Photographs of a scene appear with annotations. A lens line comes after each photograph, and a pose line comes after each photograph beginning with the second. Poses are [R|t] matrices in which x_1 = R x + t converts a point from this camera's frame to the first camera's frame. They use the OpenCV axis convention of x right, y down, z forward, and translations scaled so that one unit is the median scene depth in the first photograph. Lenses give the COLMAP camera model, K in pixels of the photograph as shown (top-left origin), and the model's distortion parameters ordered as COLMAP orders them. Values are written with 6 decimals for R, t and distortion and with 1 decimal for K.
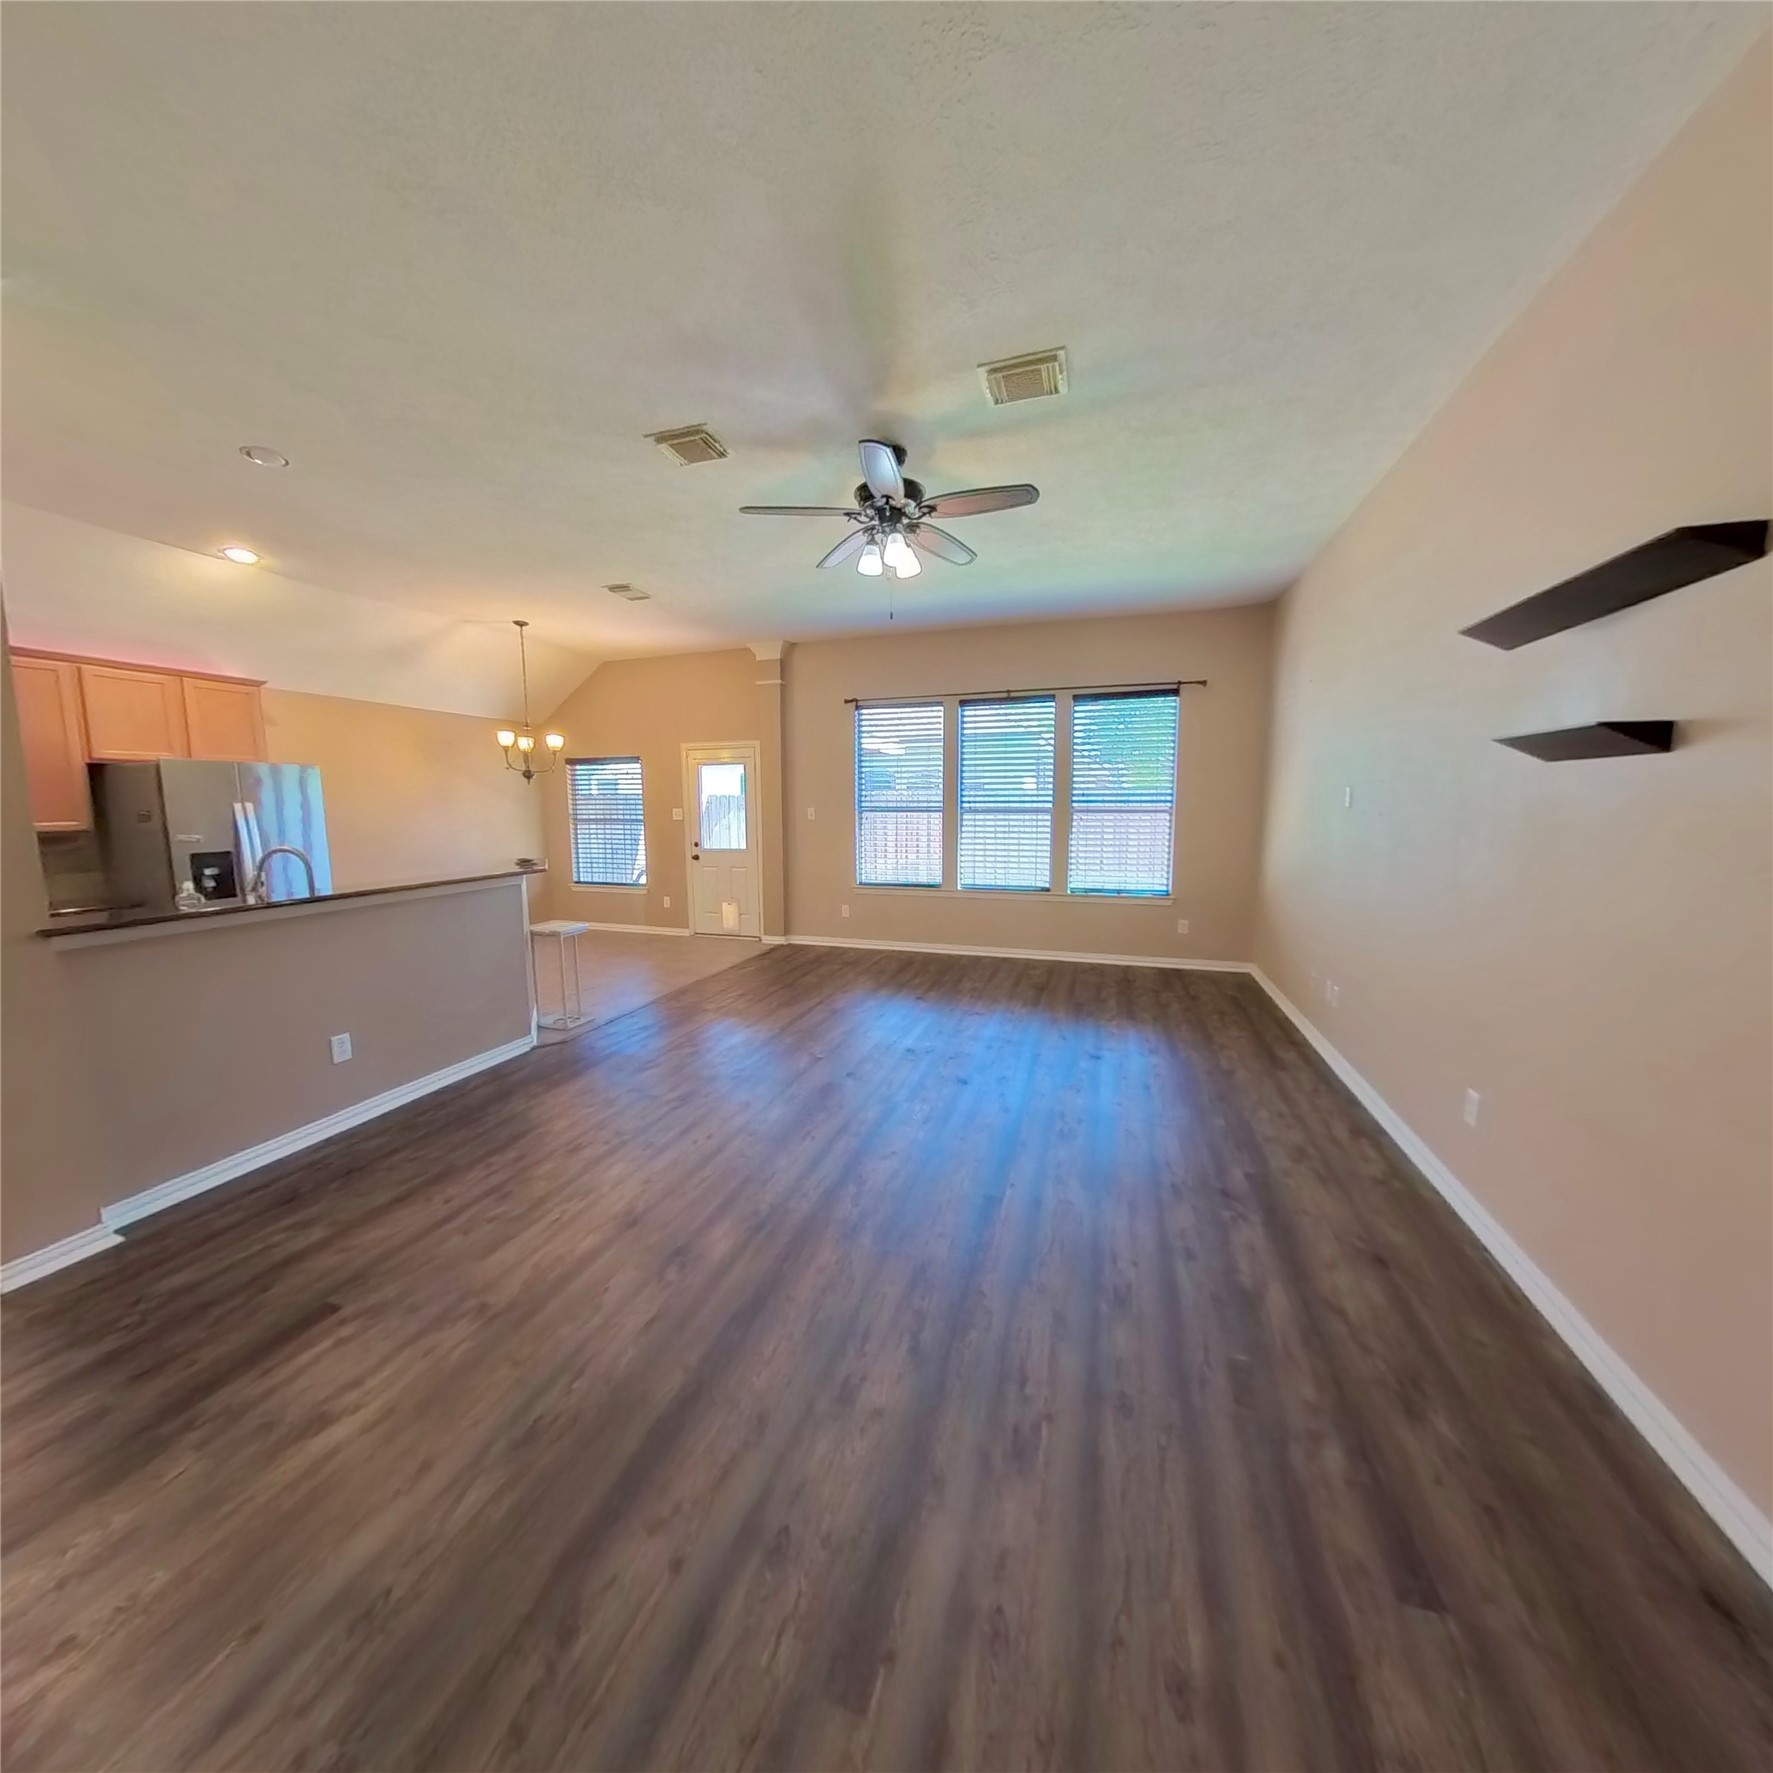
lens RADIAL K [[667.7, 0, 886.5], [0, 667.7, 886.5], [0, 0, 1]] dist [-0.026534, 0.000216]
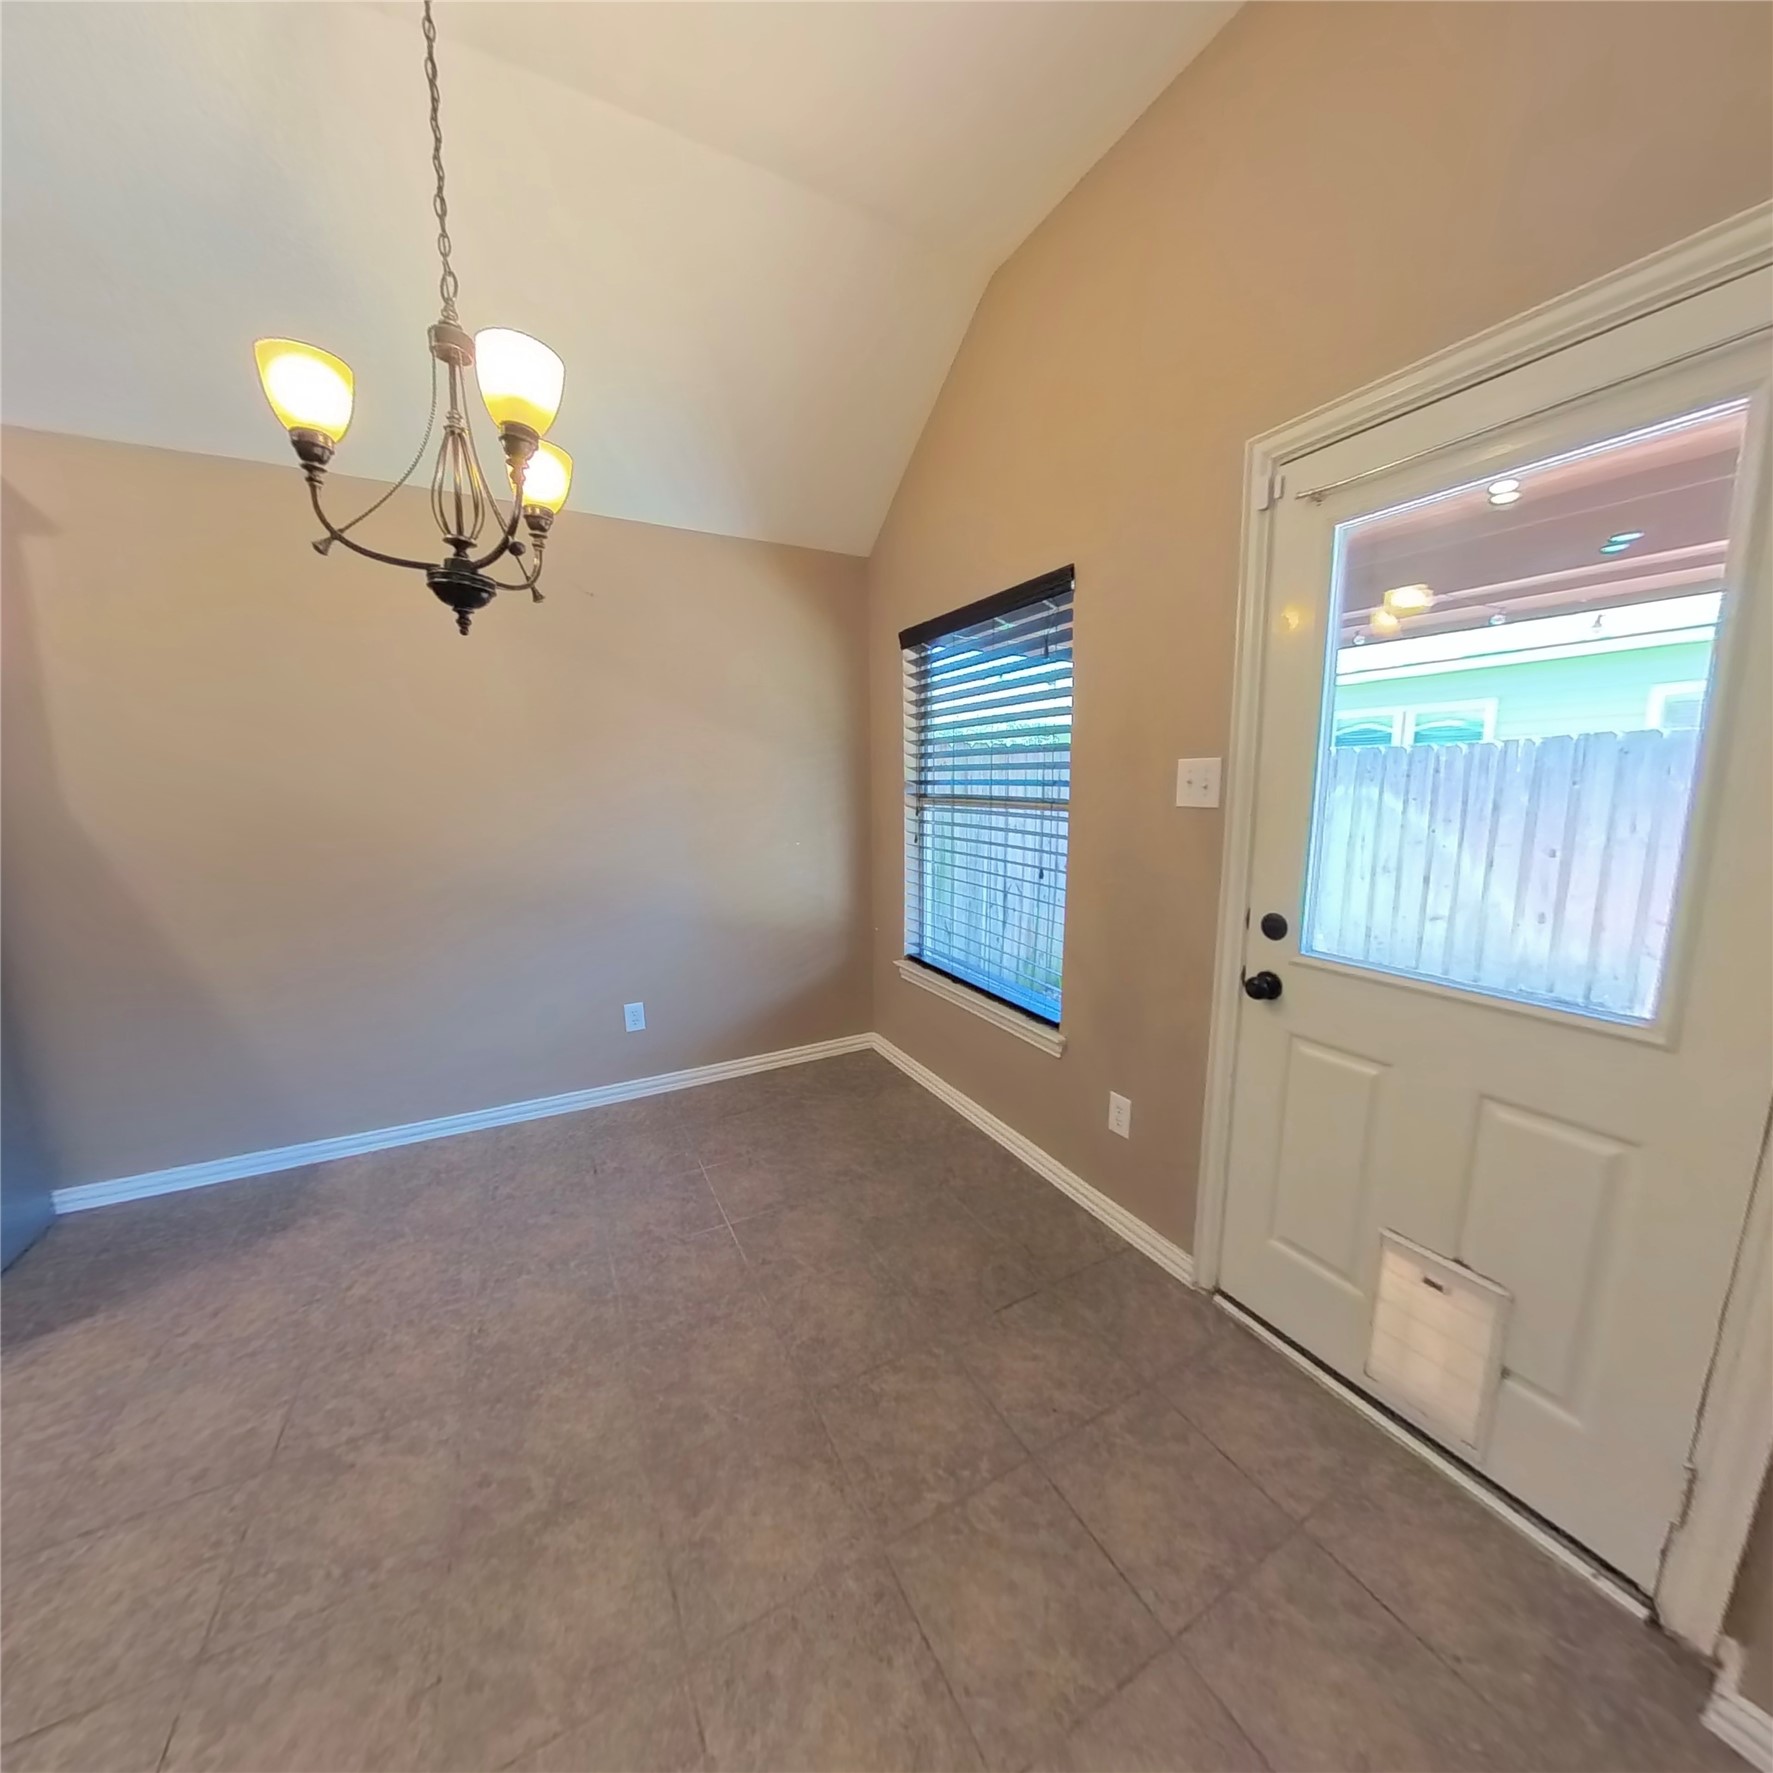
lens RADIAL K [[667.7, 0, 886.5], [0, 667.7, 886.5], [0, 0, 1]] dist [-0.026534, 0.000216]
pose [[0.723261, 0.107766, -0.682115, -0.230584], [-0.083961, 0.994144, 0.068037, -0.079008], [0.685452, 0.008062, 0.728073, 0.757054]]
